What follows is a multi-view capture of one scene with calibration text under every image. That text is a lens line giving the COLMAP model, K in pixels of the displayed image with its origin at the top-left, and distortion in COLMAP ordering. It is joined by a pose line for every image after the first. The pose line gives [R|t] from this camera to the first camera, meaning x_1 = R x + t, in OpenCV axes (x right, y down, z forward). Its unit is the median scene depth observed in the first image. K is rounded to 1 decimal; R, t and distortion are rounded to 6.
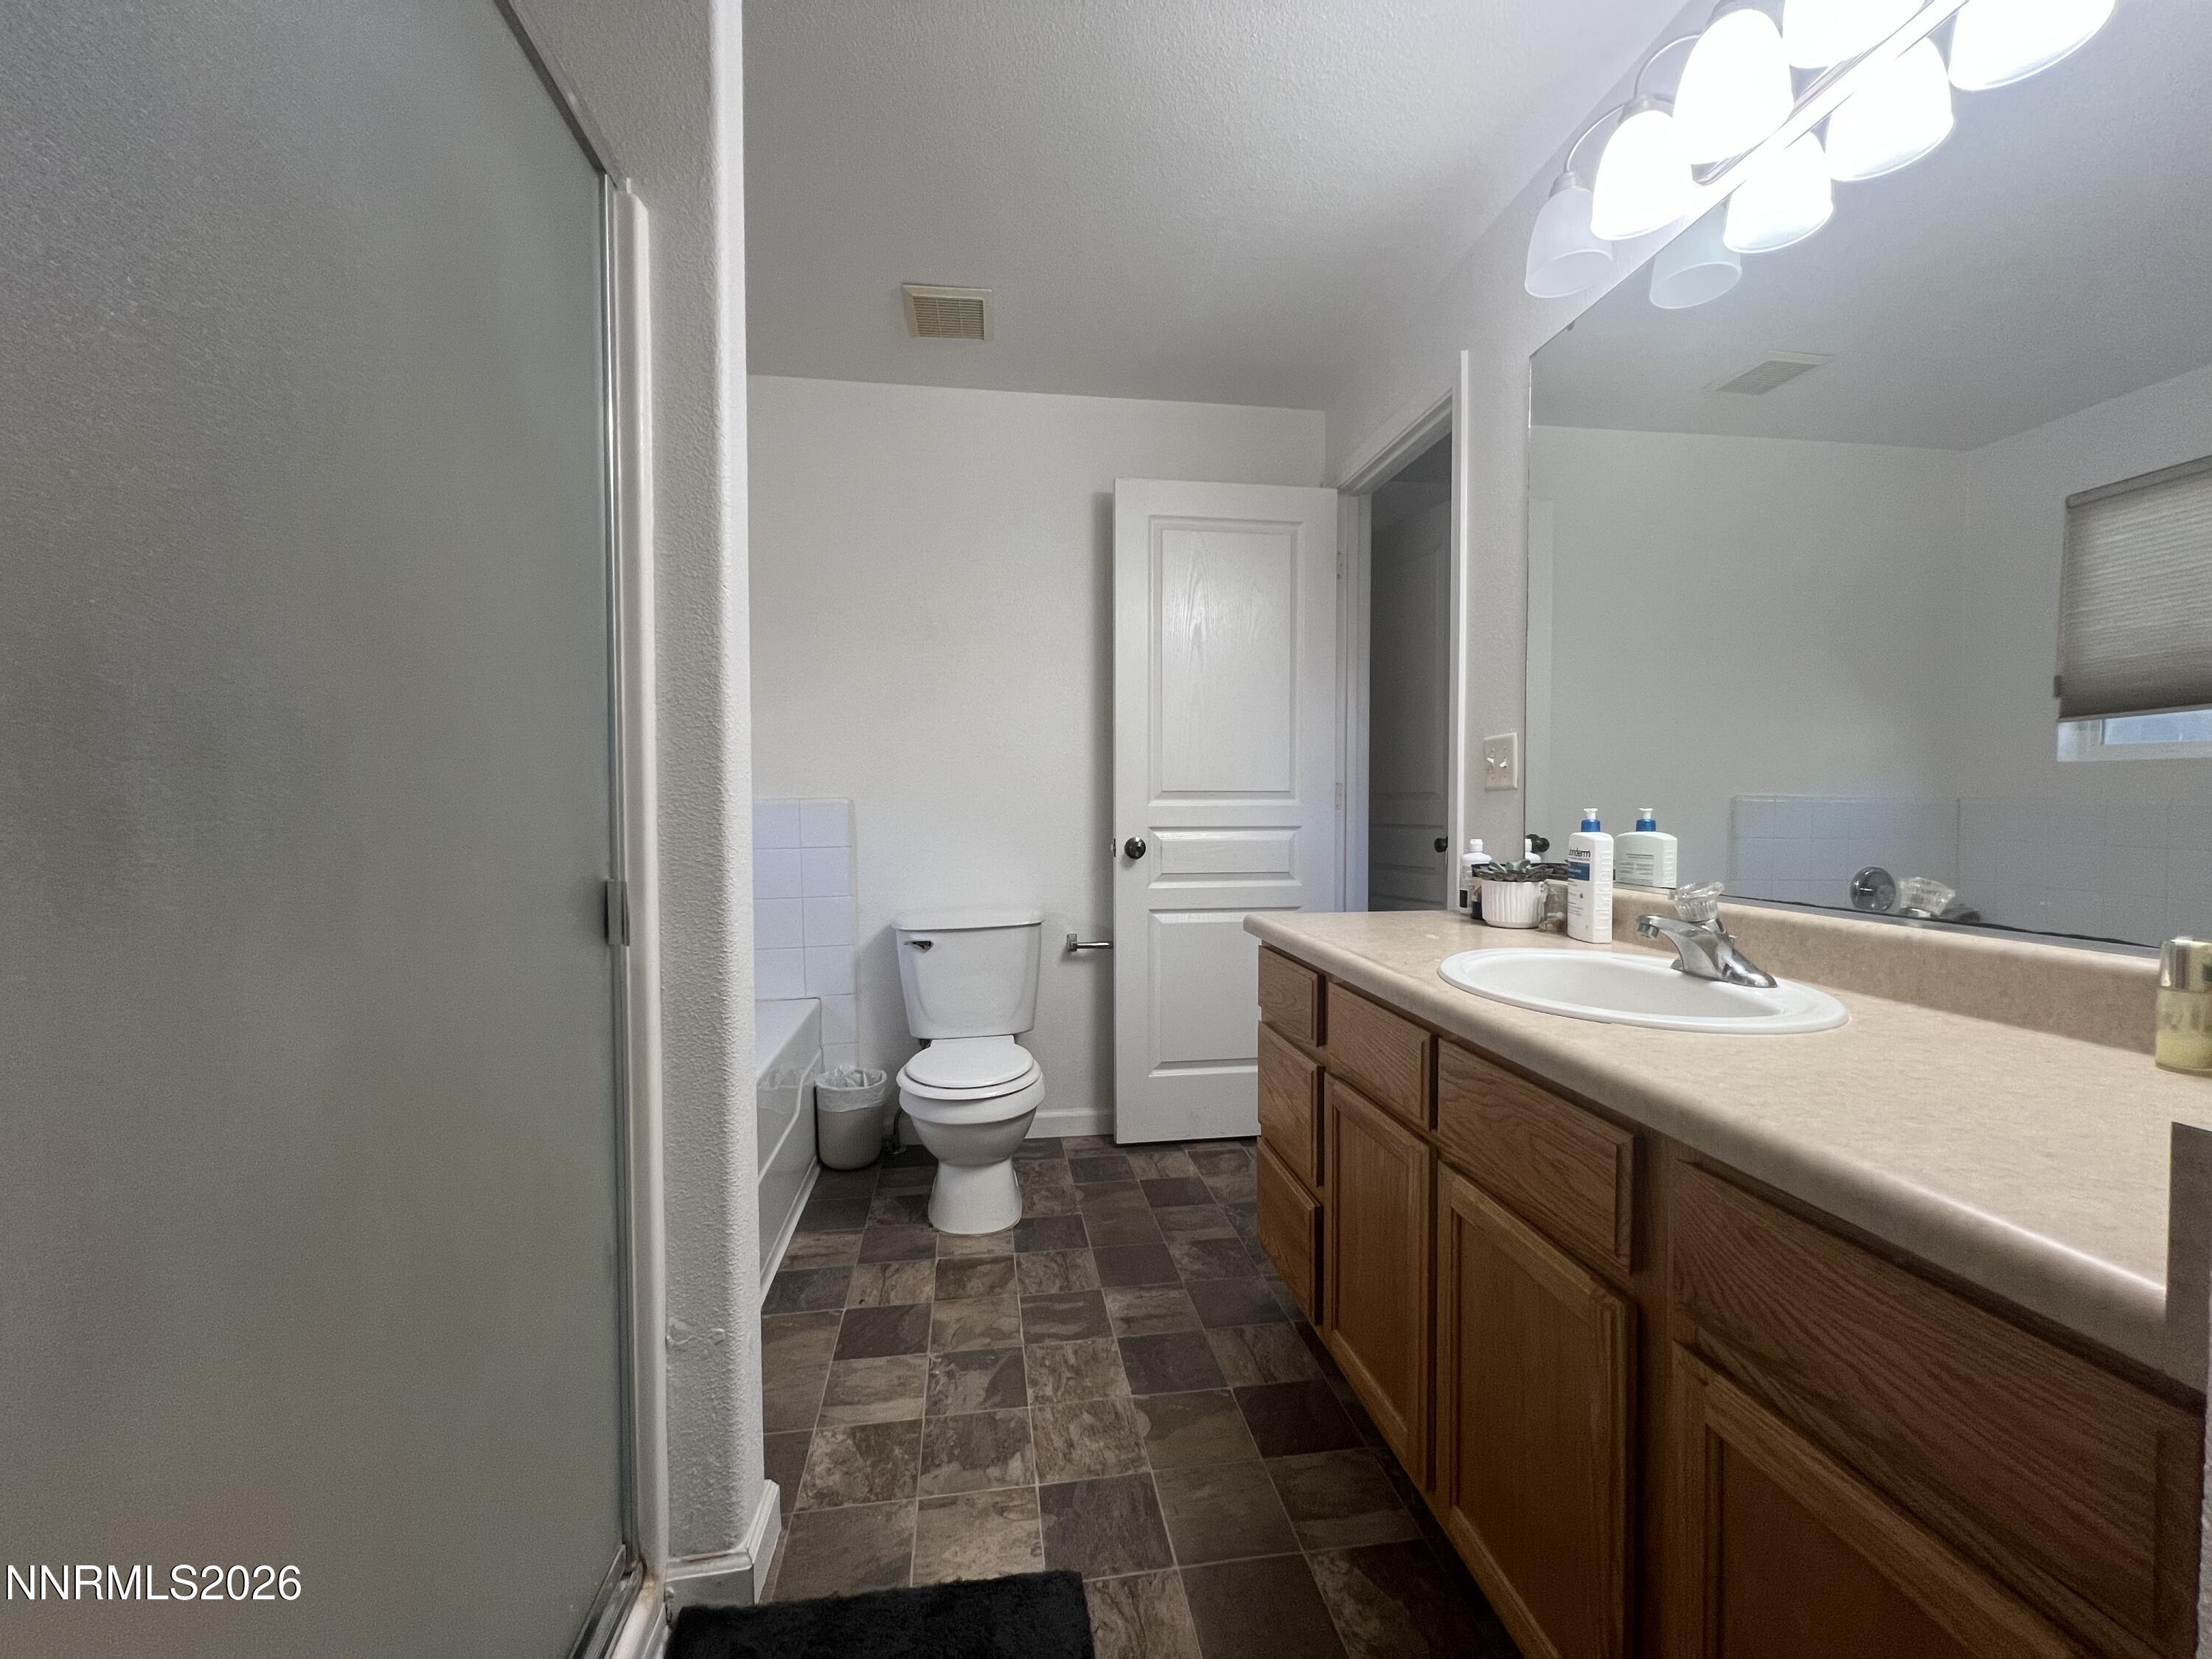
lens RADIAL K [[891.5, 0, 1104.2], [0, 891.5, 823.8], [0, 0, 1]] dist [-0.001649, -0.000393]
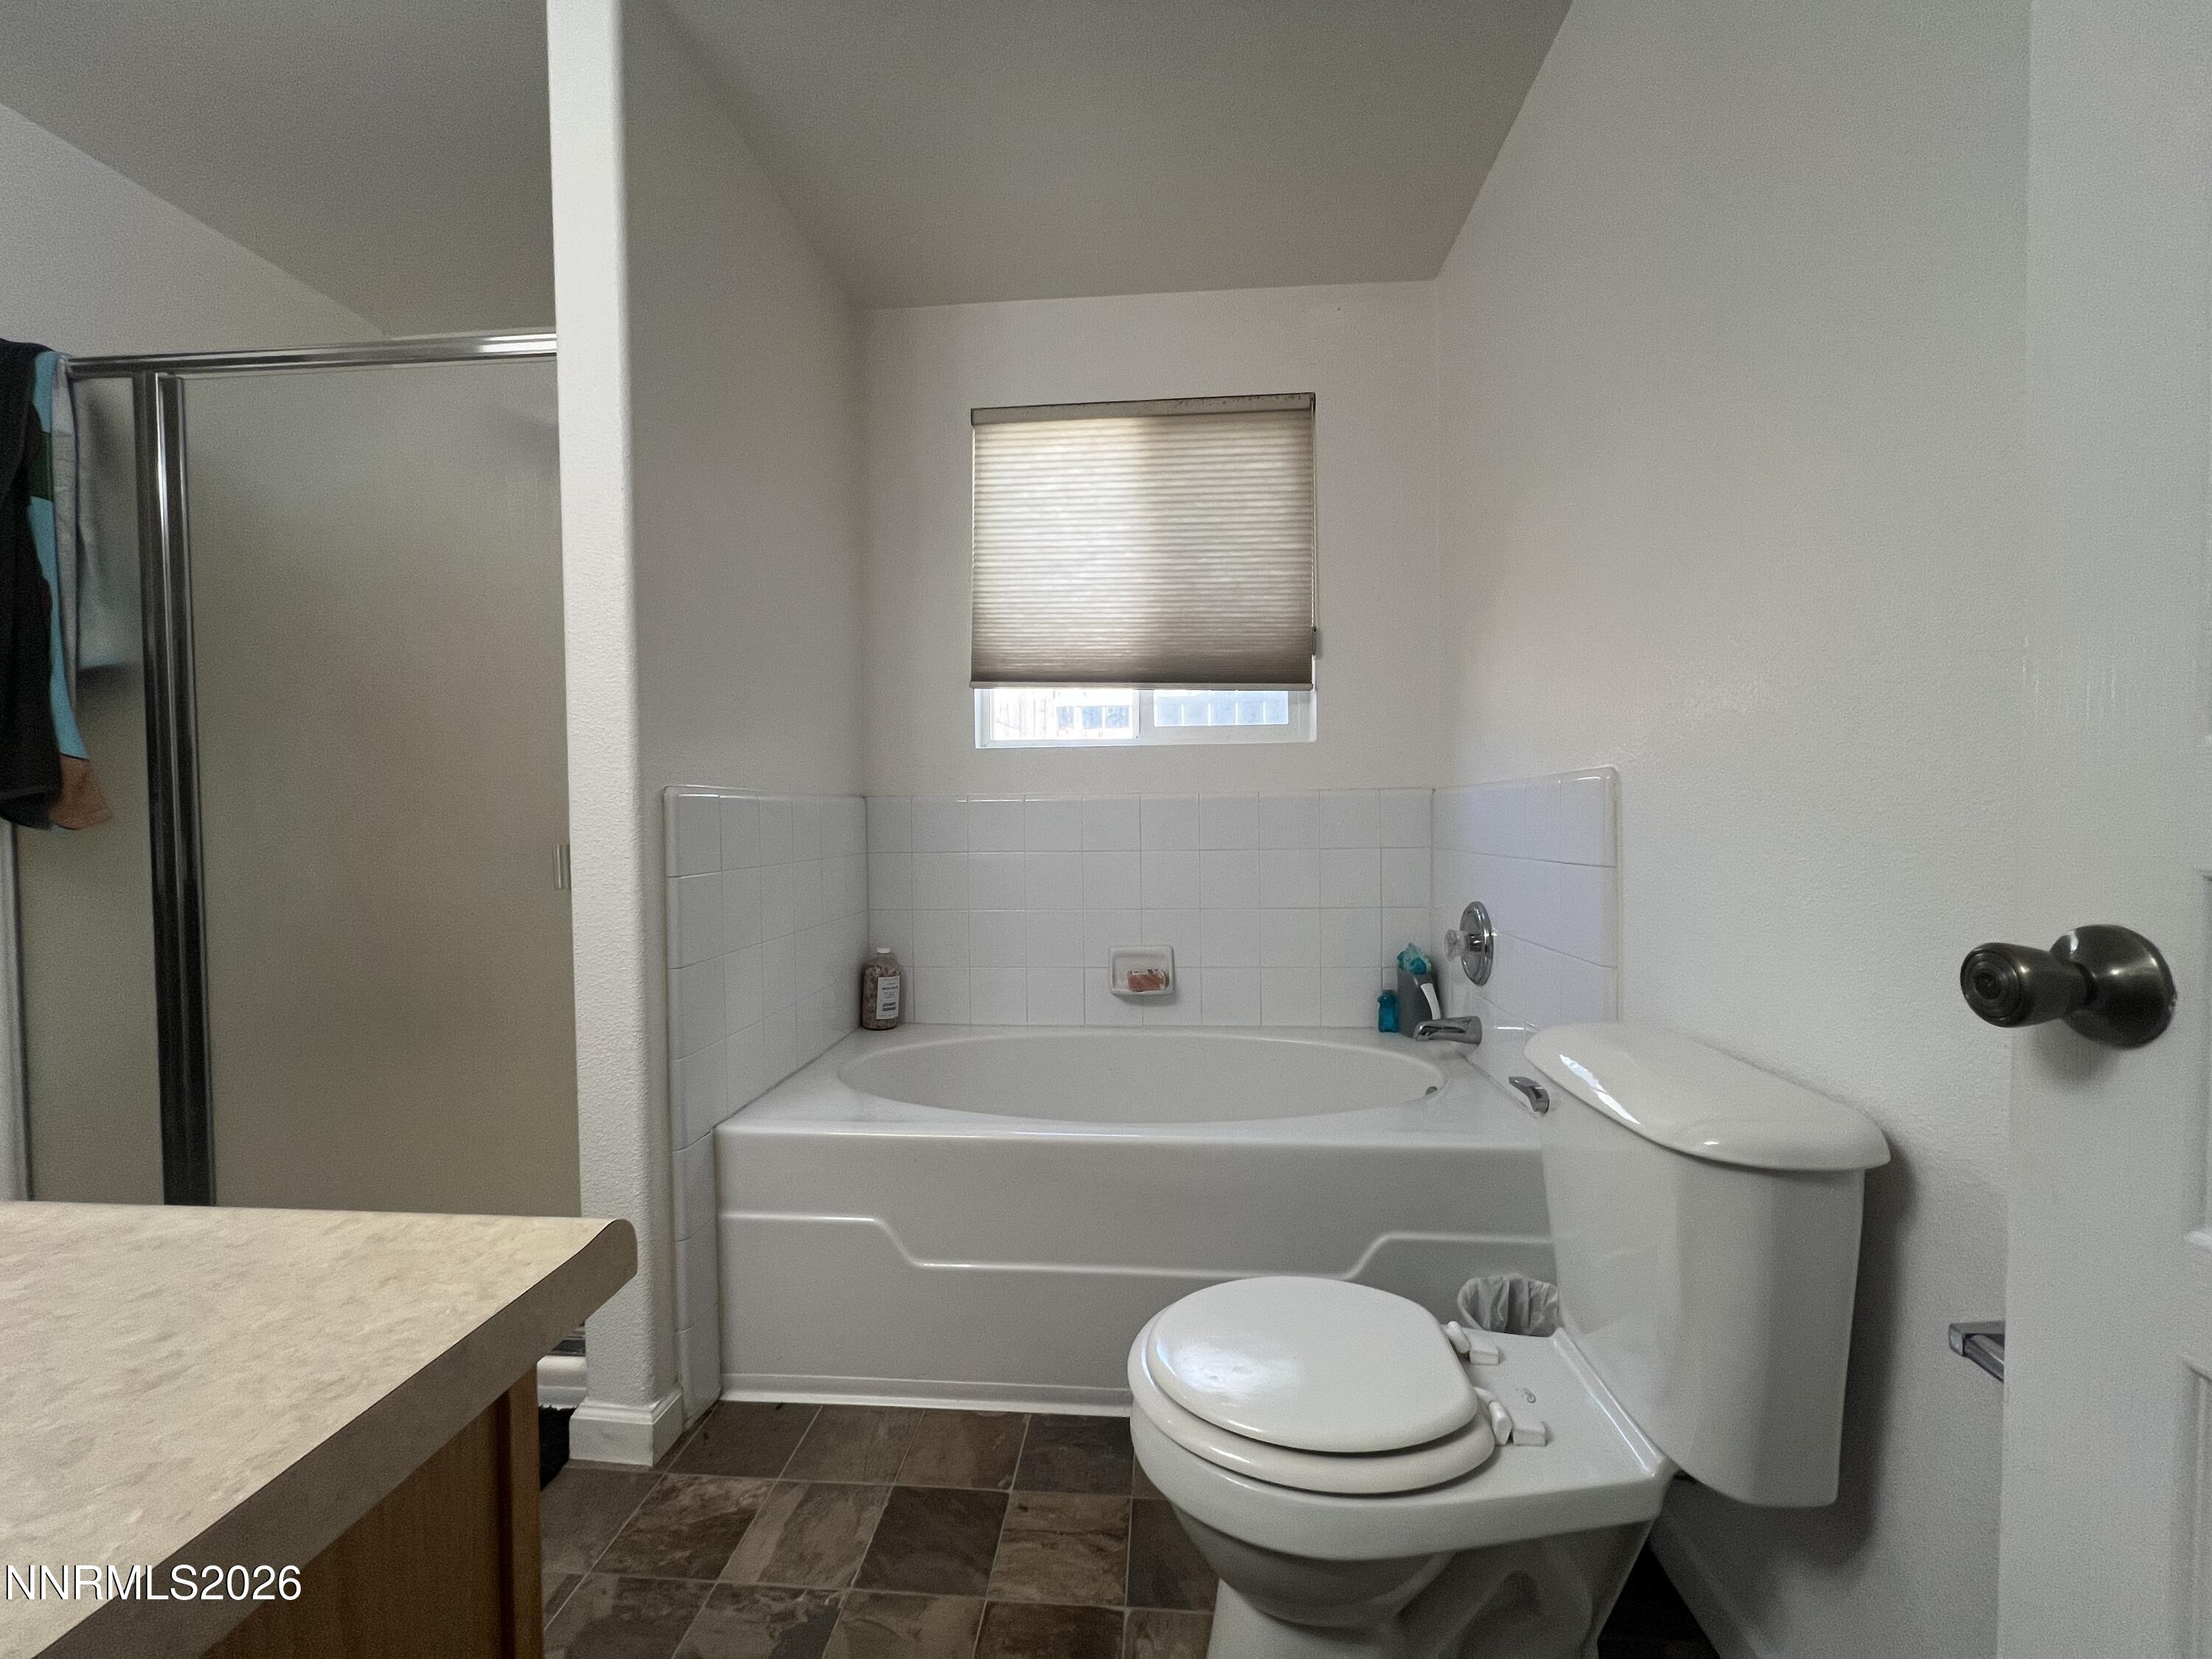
lens RADIAL K [[893.7, 0, 1100.5], [0, 893.7, 819.7], [0, 0, 1]] dist [-0.000312, -0.000406]
pose [[-0.224552, 0.026023, -0.974114, 0.448118], [-0.014261, 0.999449, 0.029987, -0.019863], [0.974358, 0.020625, -0.224058, 1.447948]]
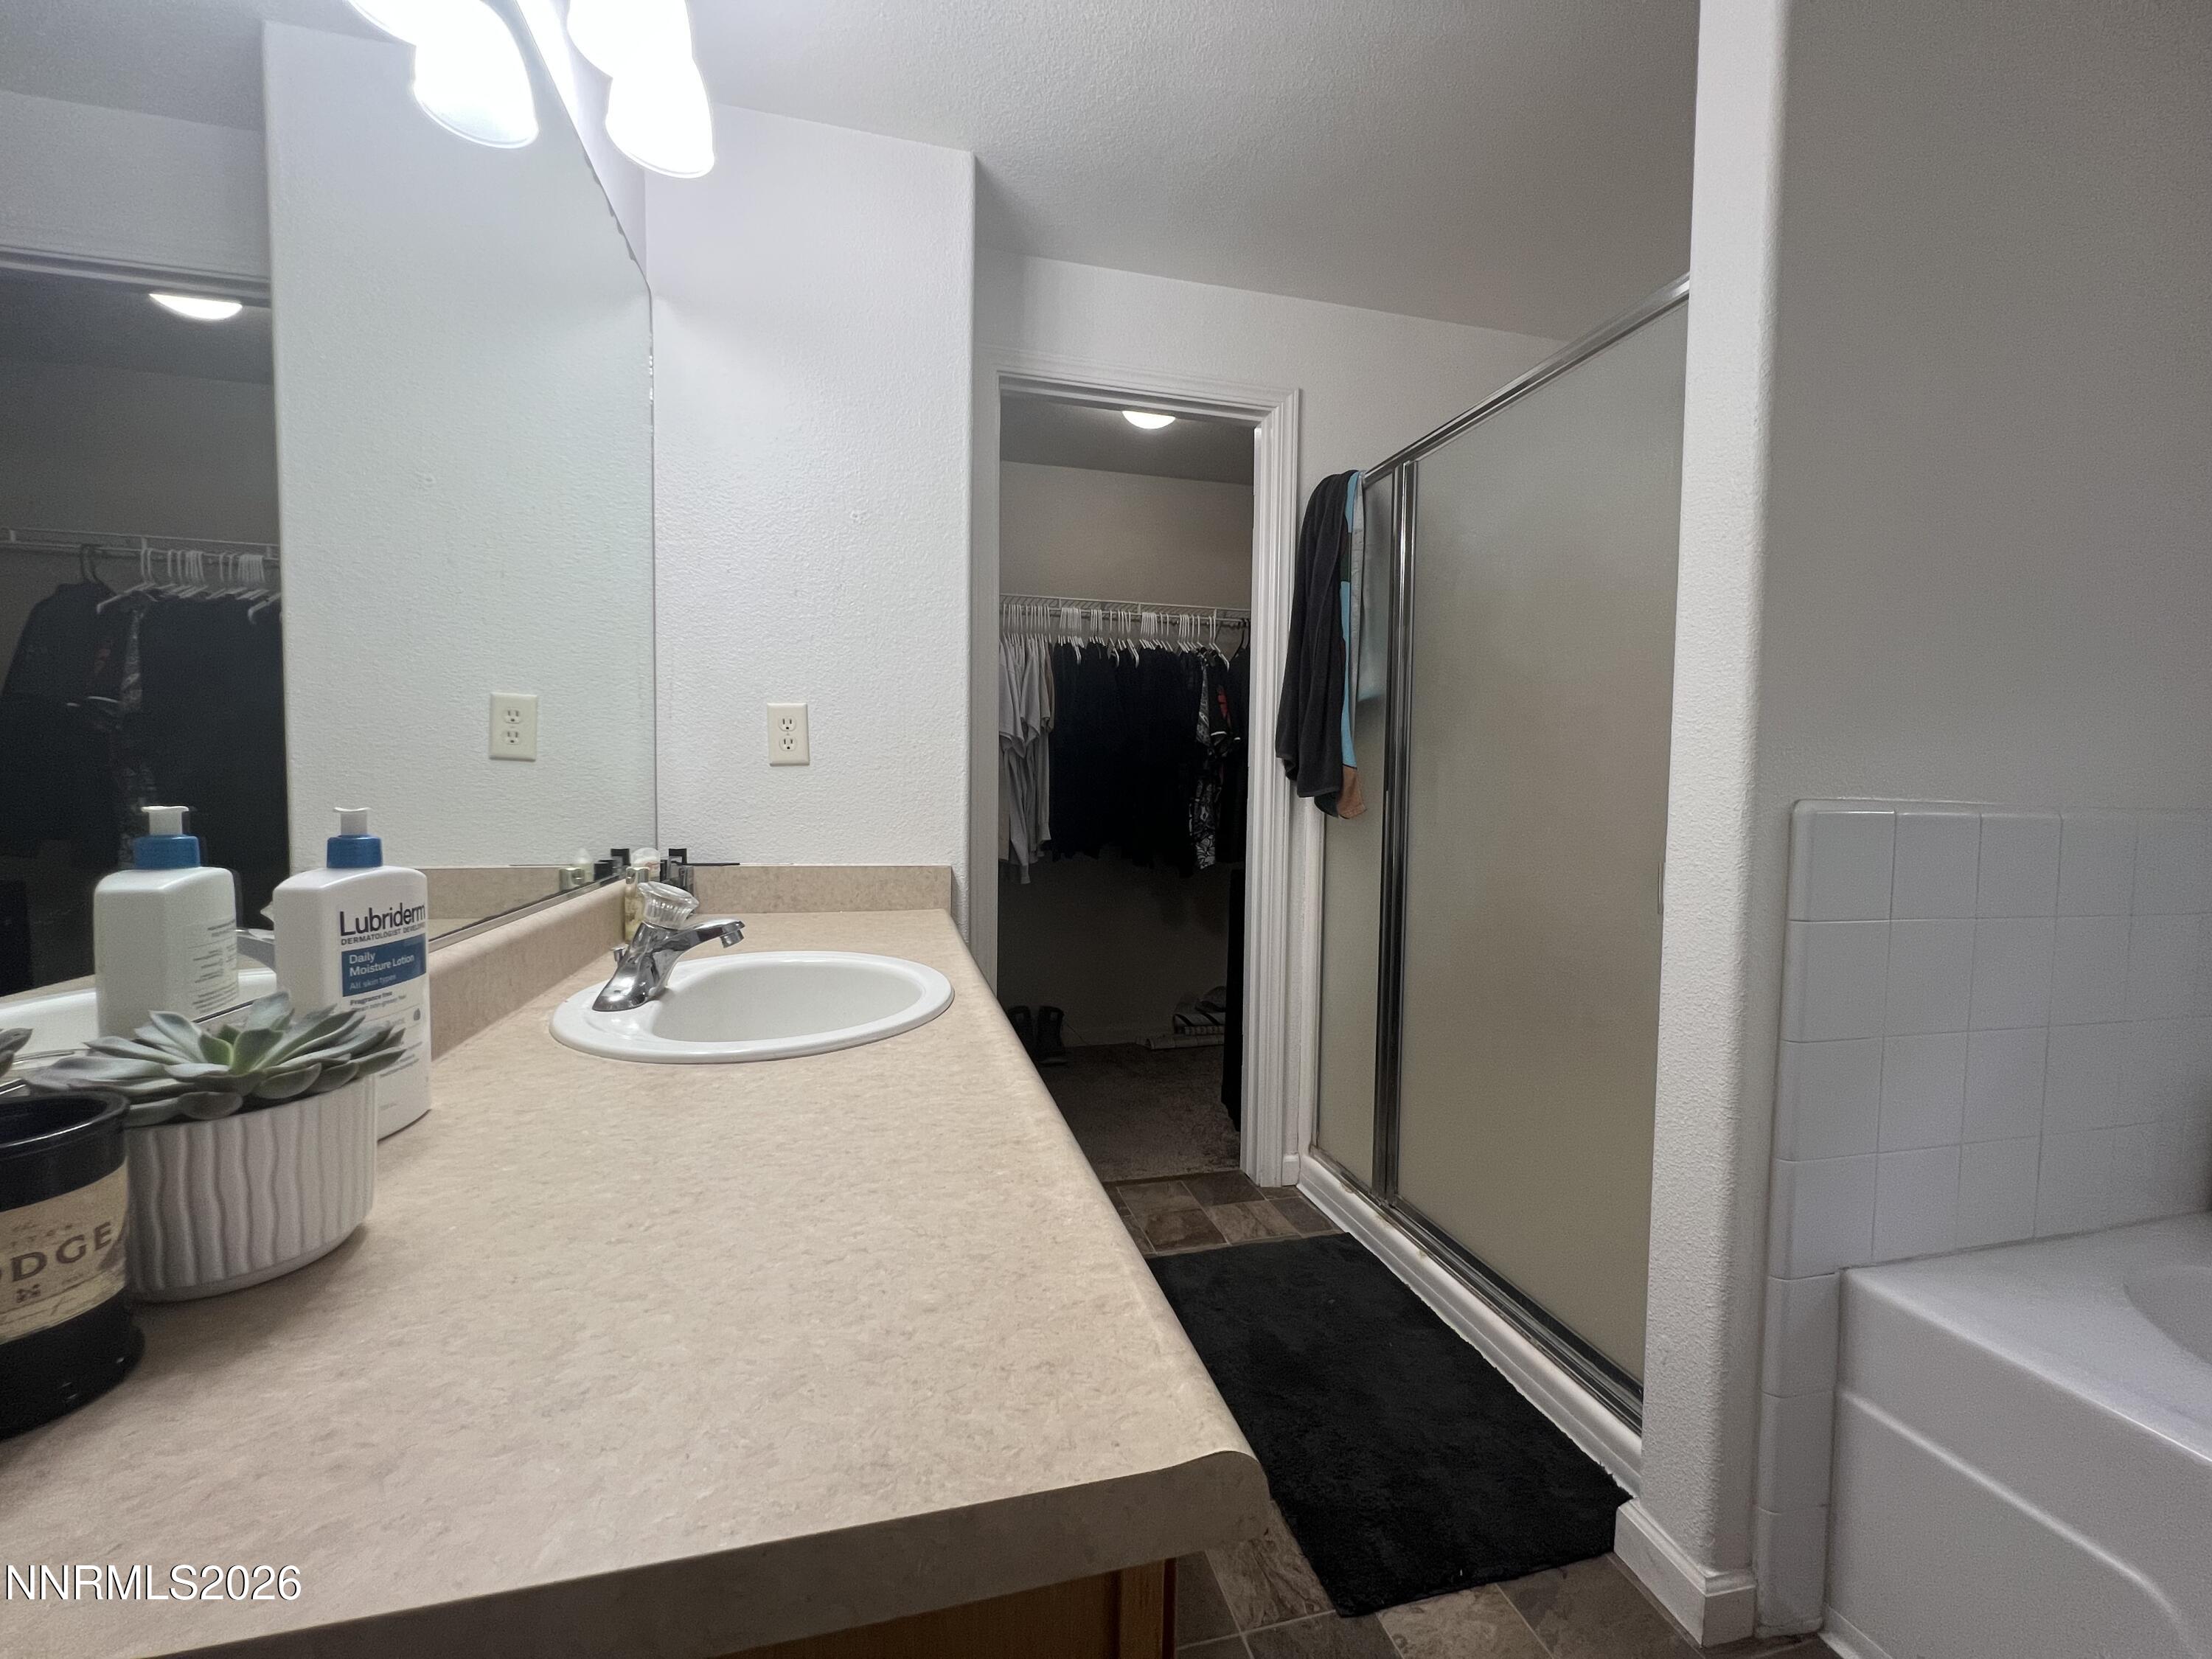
lens RADIAL K [[891.5, 0, 1108.5], [0, 891.5, 831.2], [0, 0, 1]] dist [-0.001649, -0.000393]
pose [[-0.993228, 0.000055, -0.116185, 0.254091], [-0.008716, 0.997147, 0.074985, -0.044779], [0.115858, 0.075490, -0.990393, 1.430207]]
